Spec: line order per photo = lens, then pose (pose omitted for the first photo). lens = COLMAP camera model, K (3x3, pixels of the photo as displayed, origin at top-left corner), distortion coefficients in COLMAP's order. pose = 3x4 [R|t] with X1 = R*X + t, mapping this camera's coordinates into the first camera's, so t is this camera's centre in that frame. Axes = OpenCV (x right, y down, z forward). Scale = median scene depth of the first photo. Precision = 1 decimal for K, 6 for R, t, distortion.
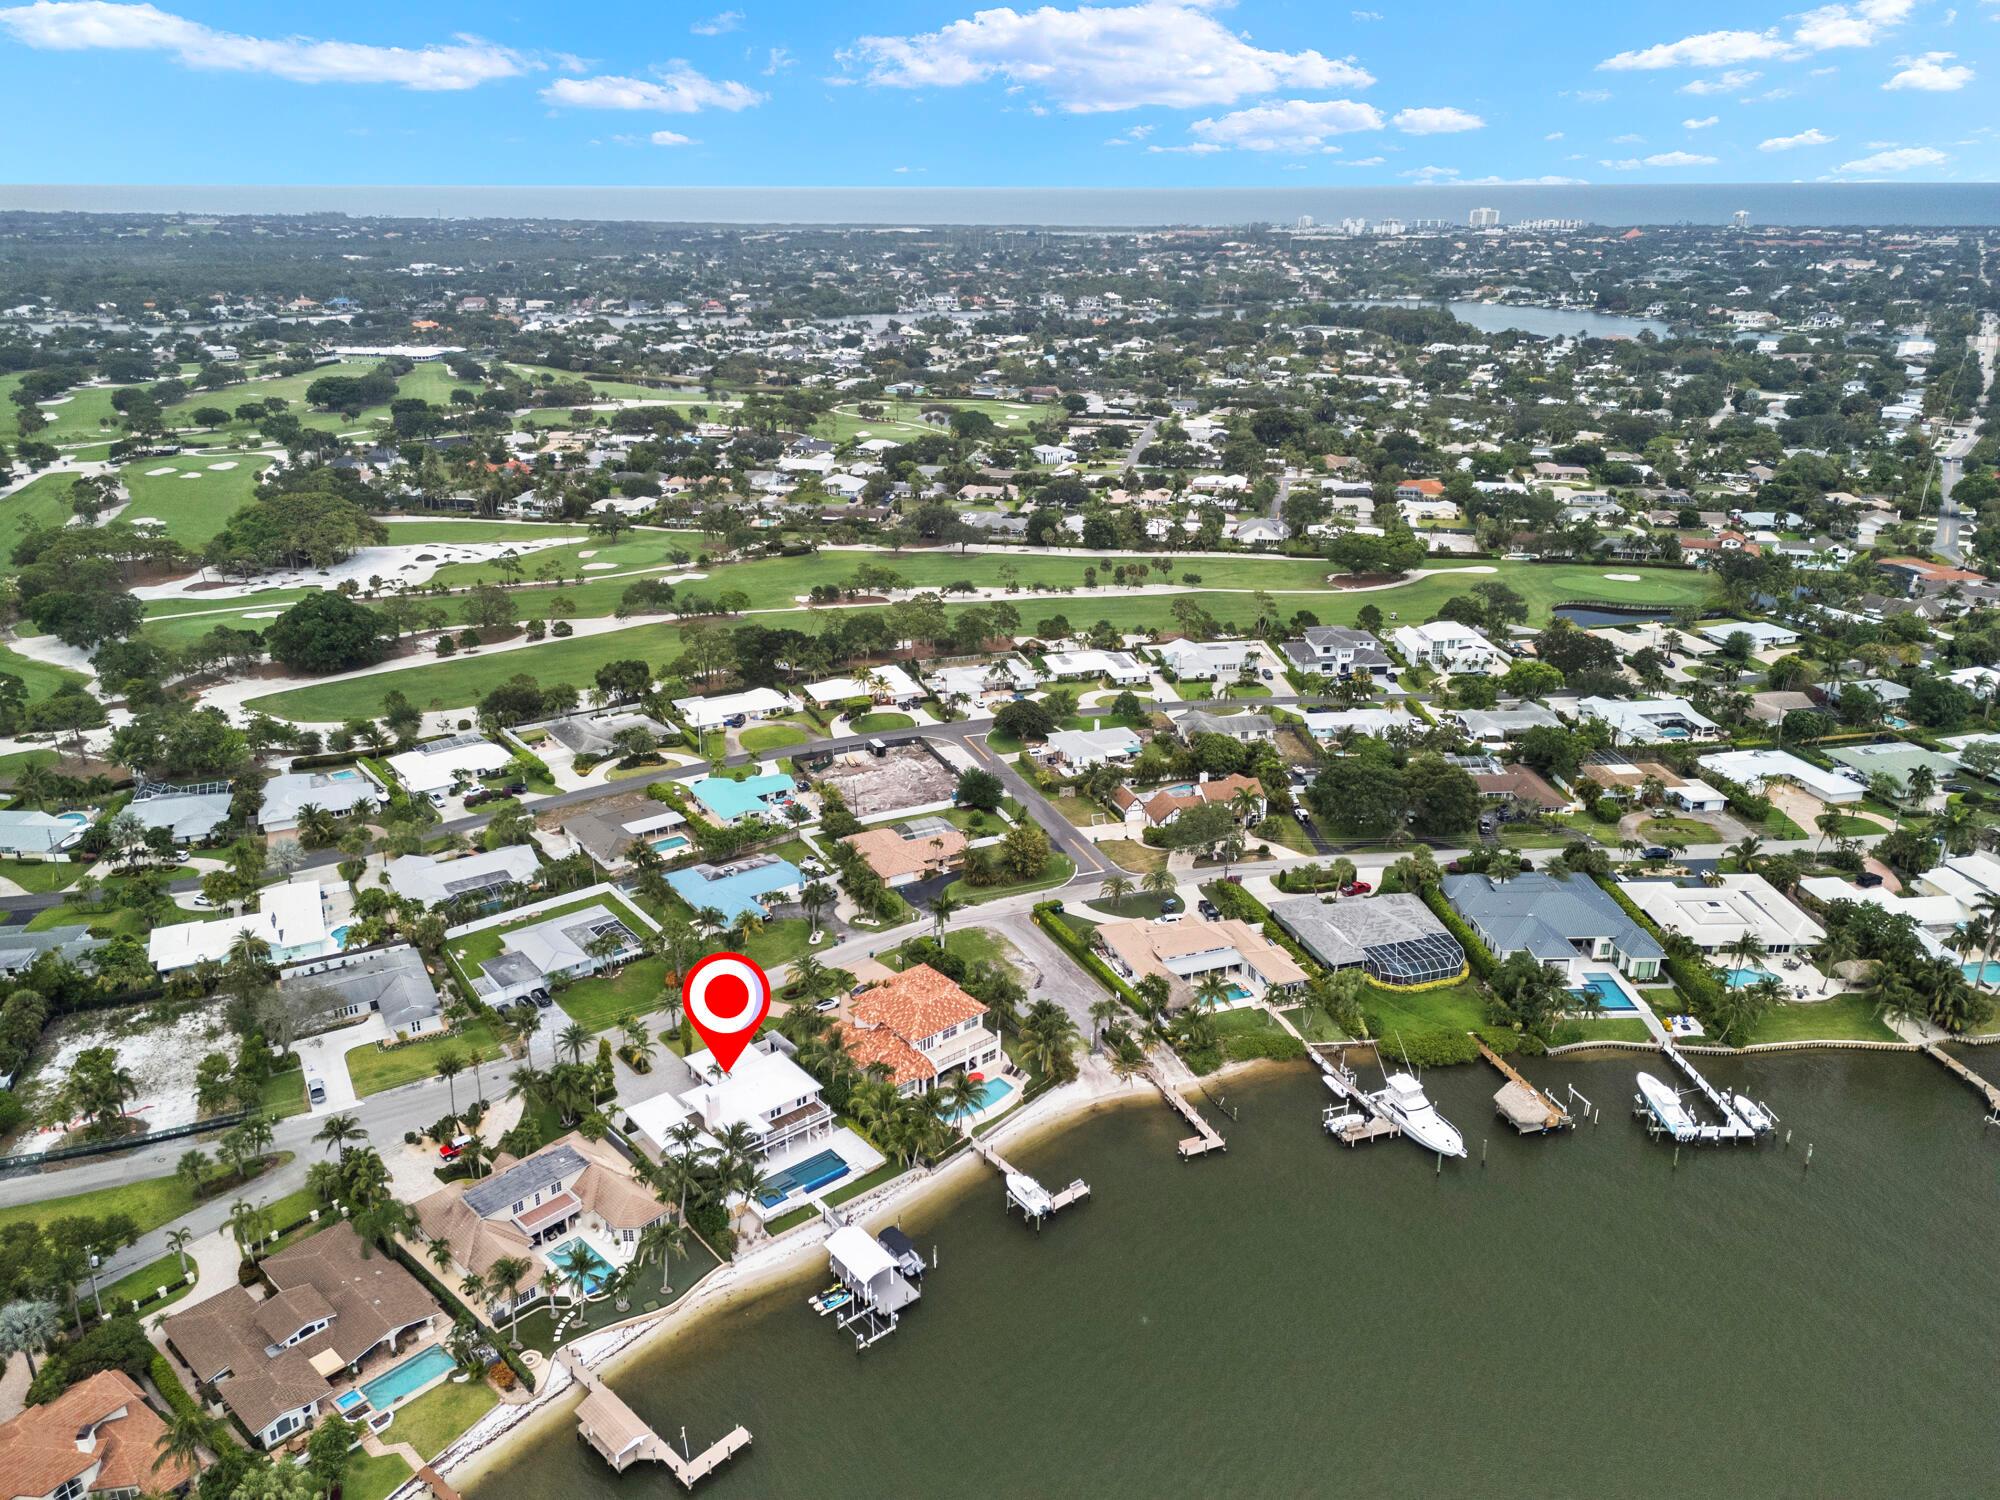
lens RADIAL K [[1469.8, 0, 991.4], [0, 1469.8, 758.4], [0, 0, 1]] dist [0.067749, -0.043561]
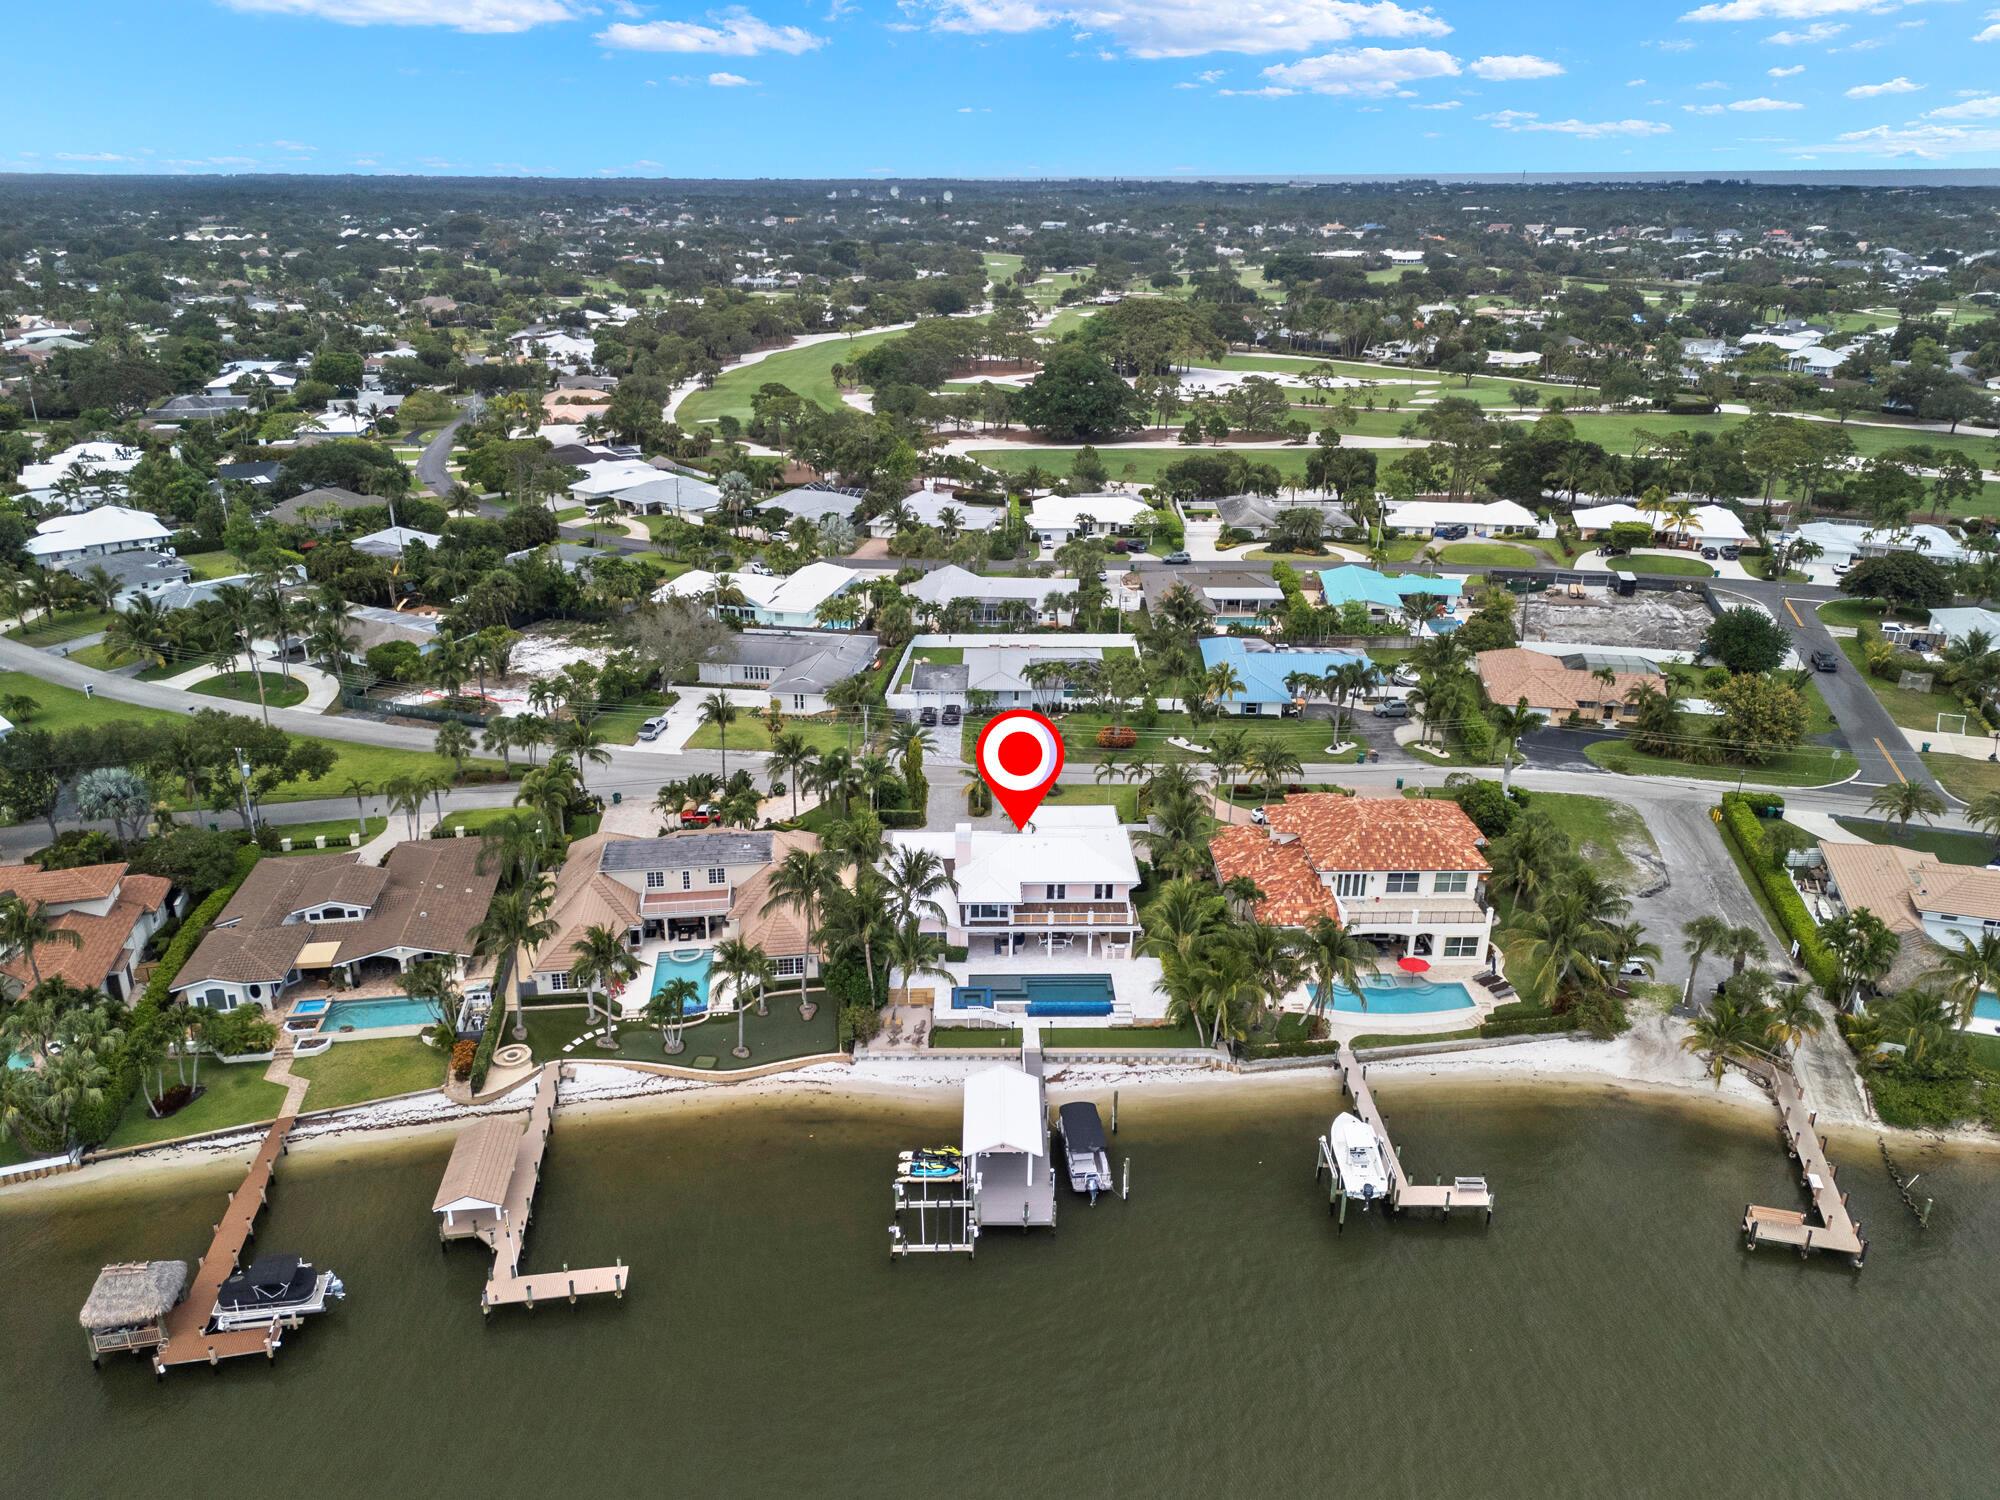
lens RADIAL K [[1469.8, 0, 991.4], [0, 1469.8, 758.4], [0, 0, 1]] dist [0.067749, -0.043561]
pose [[0.782828, 0.229912, -0.578205, 0.164605], [-0.226531, 0.970770, 0.079308, 0.125851], [0.579537, 0.068897, 0.812028, 0.423055]]
